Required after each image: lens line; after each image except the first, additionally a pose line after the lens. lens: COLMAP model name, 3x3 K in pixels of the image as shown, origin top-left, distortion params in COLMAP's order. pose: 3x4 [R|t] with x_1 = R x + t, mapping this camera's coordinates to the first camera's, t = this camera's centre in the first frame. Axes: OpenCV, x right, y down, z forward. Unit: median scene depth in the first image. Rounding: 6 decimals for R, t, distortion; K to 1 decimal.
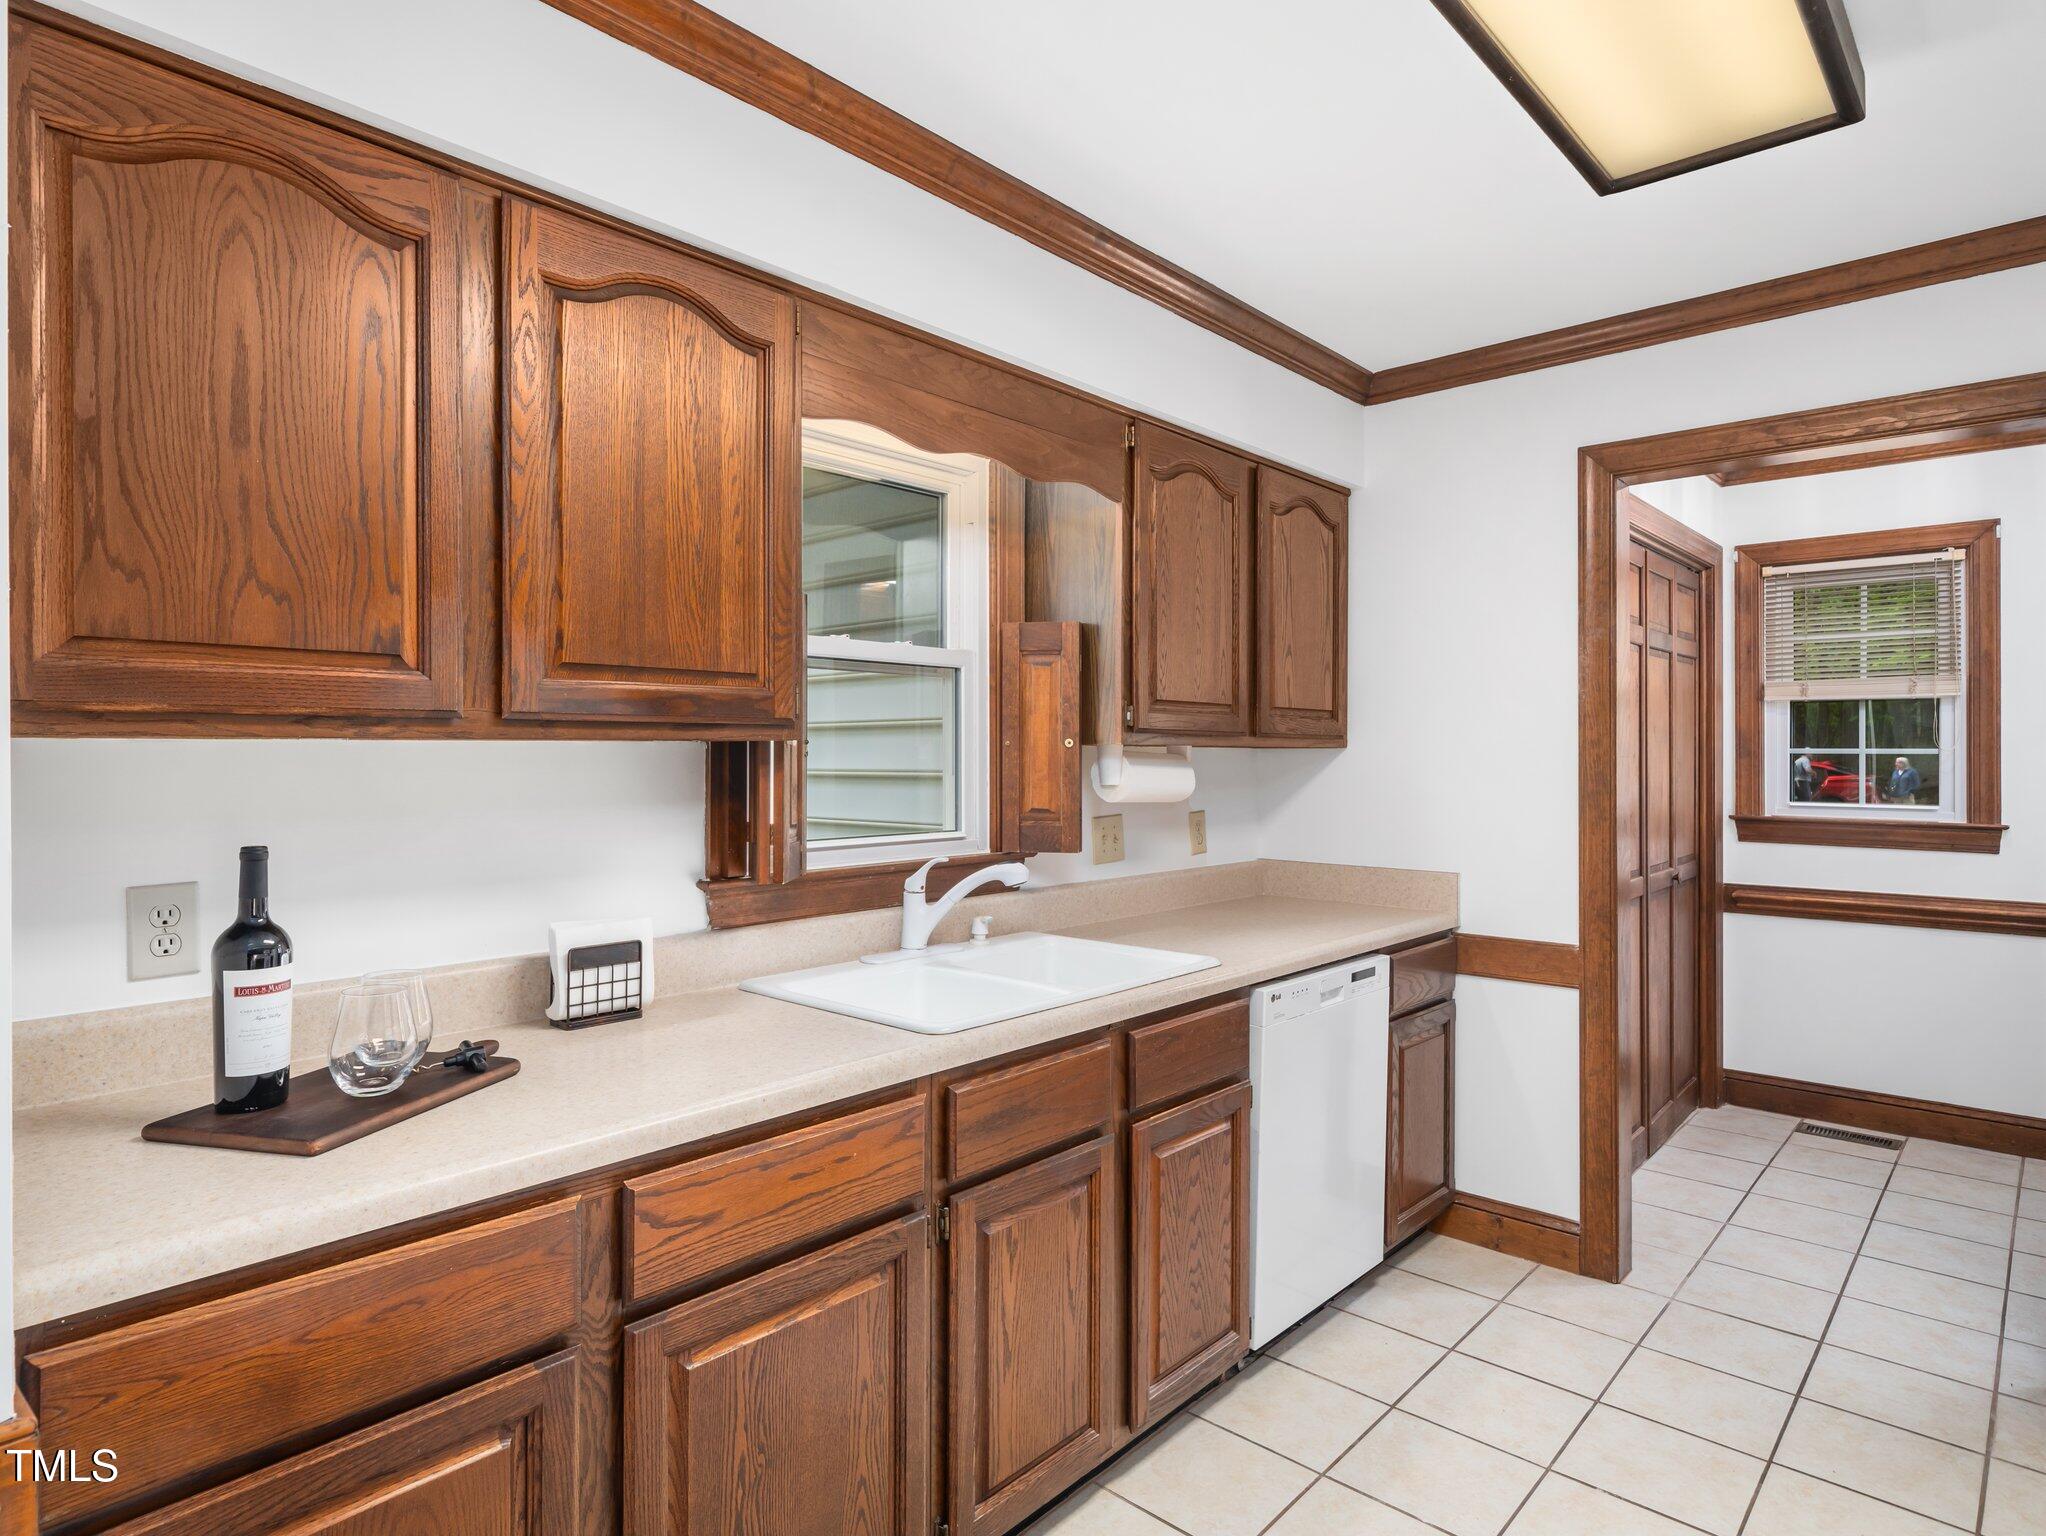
lens RADIAL K [[1162.8, 0, 1017.9], [0, 1162.8, 762.2], [0, 0, 1]] dist [-0.000498, -0.000908]
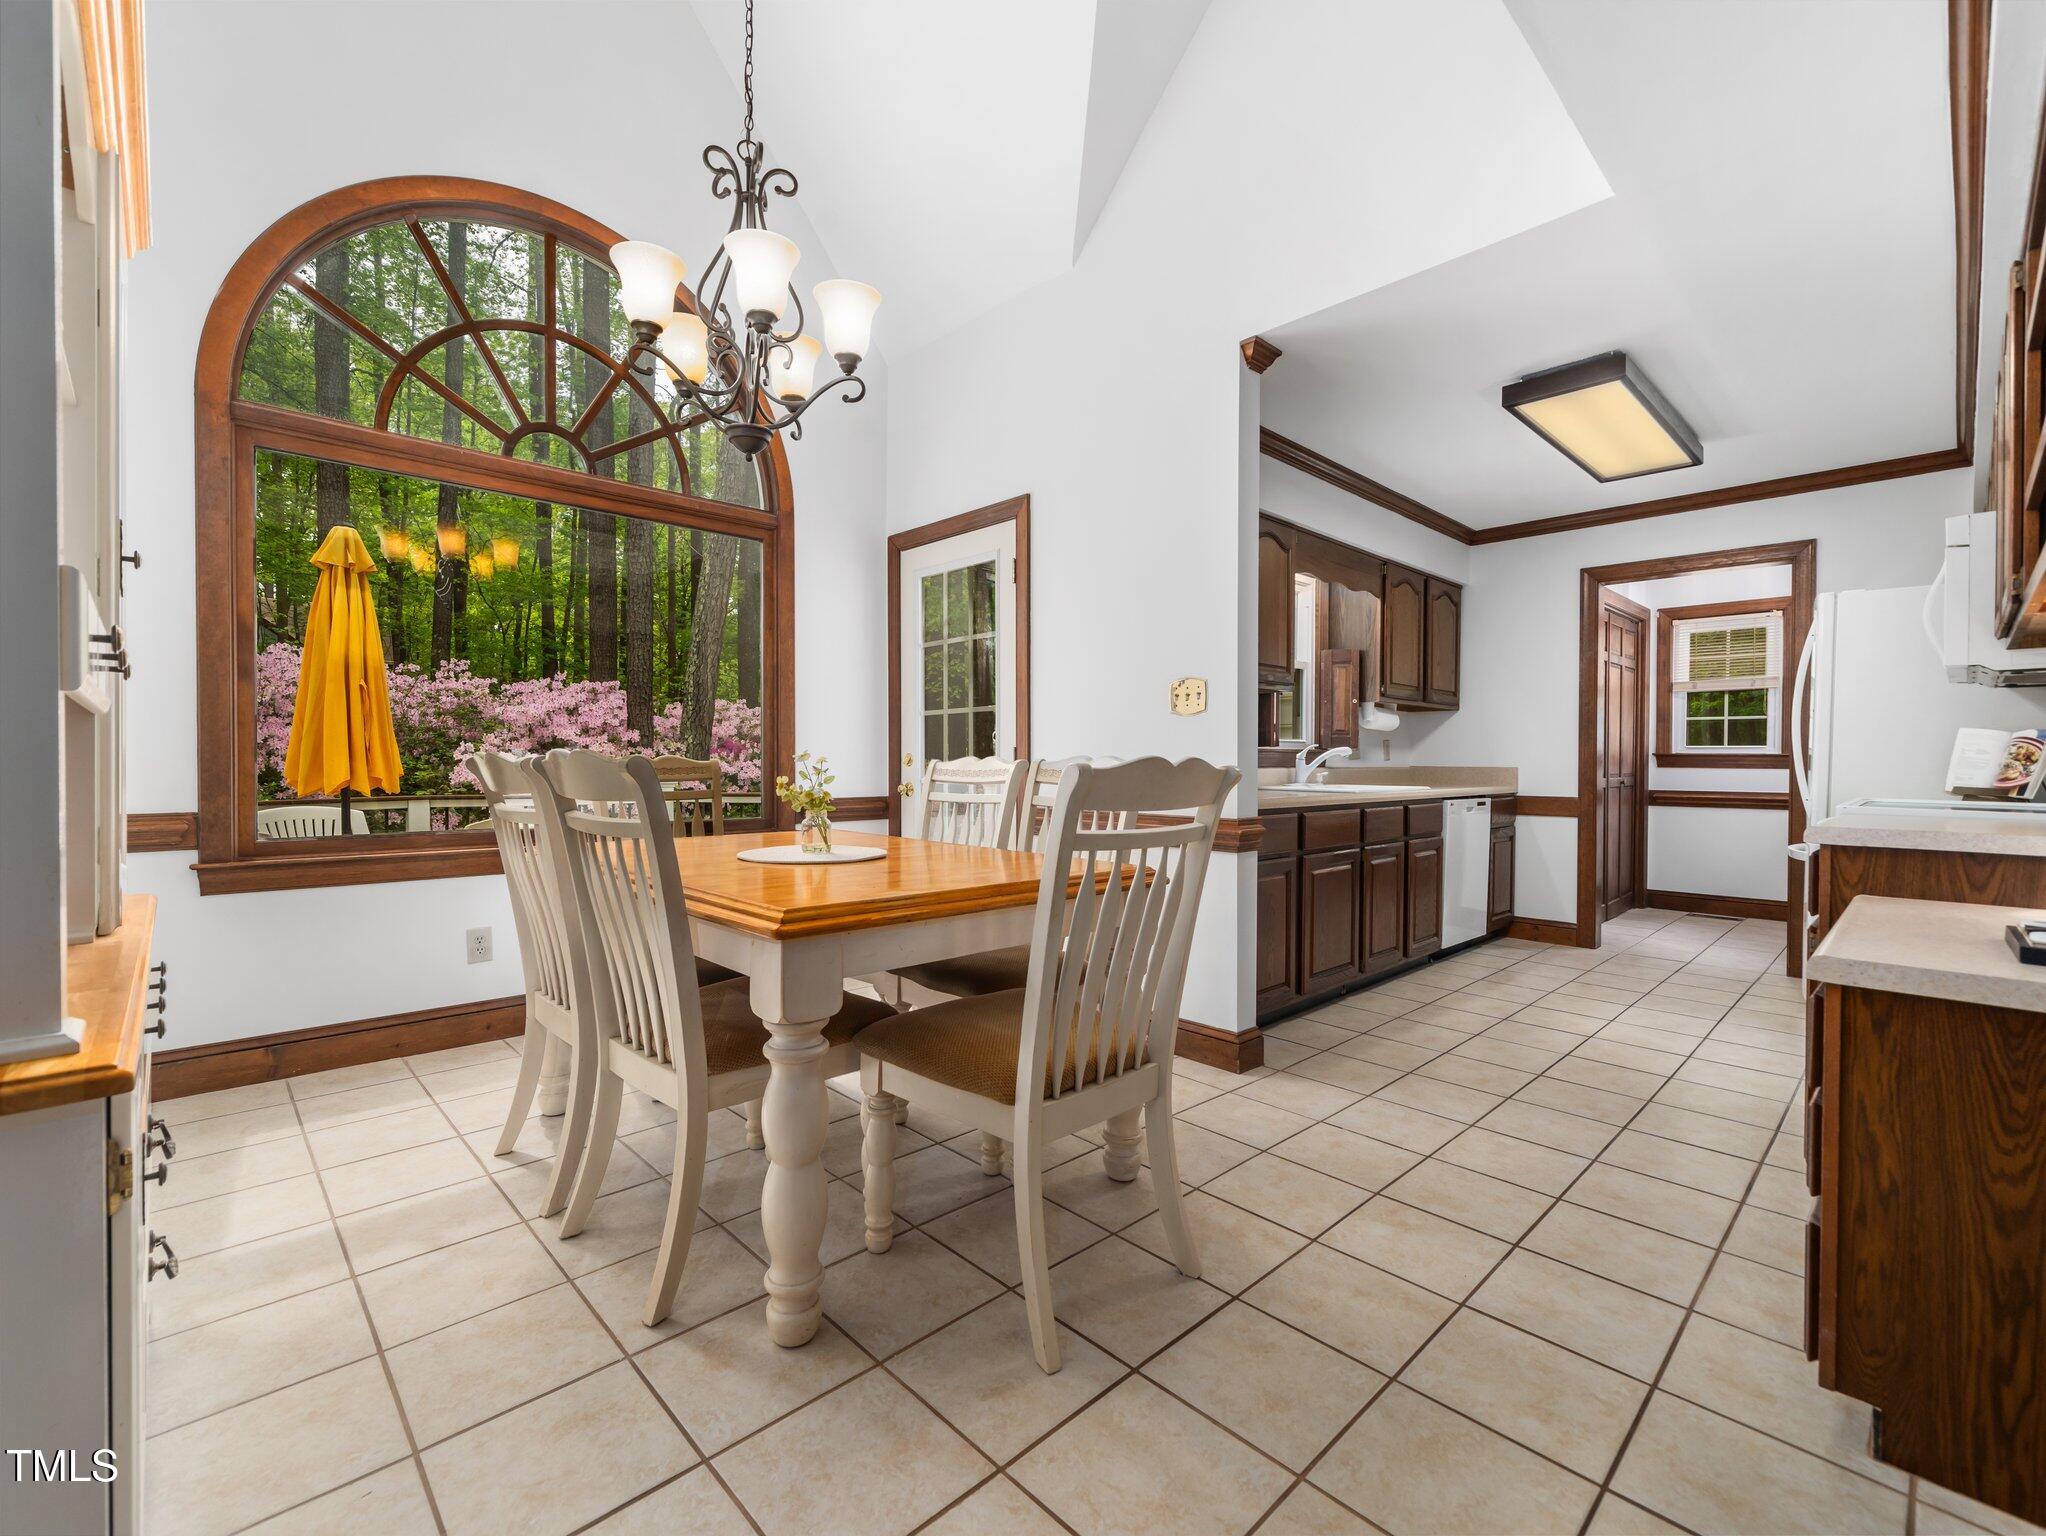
lens RADIAL K [[885.1, 0, 1024.3], [0, 885.1, 769.8], [0, 0, 1]] dist [-0.004793, -0.000053]
pose [[0.997228, 0.007404, -0.074035, -0.386155], [-0.006652, 0.999924, 0.010404, 0.085212], [0.074106, -0.009883, 0.997201, -0.653145]]
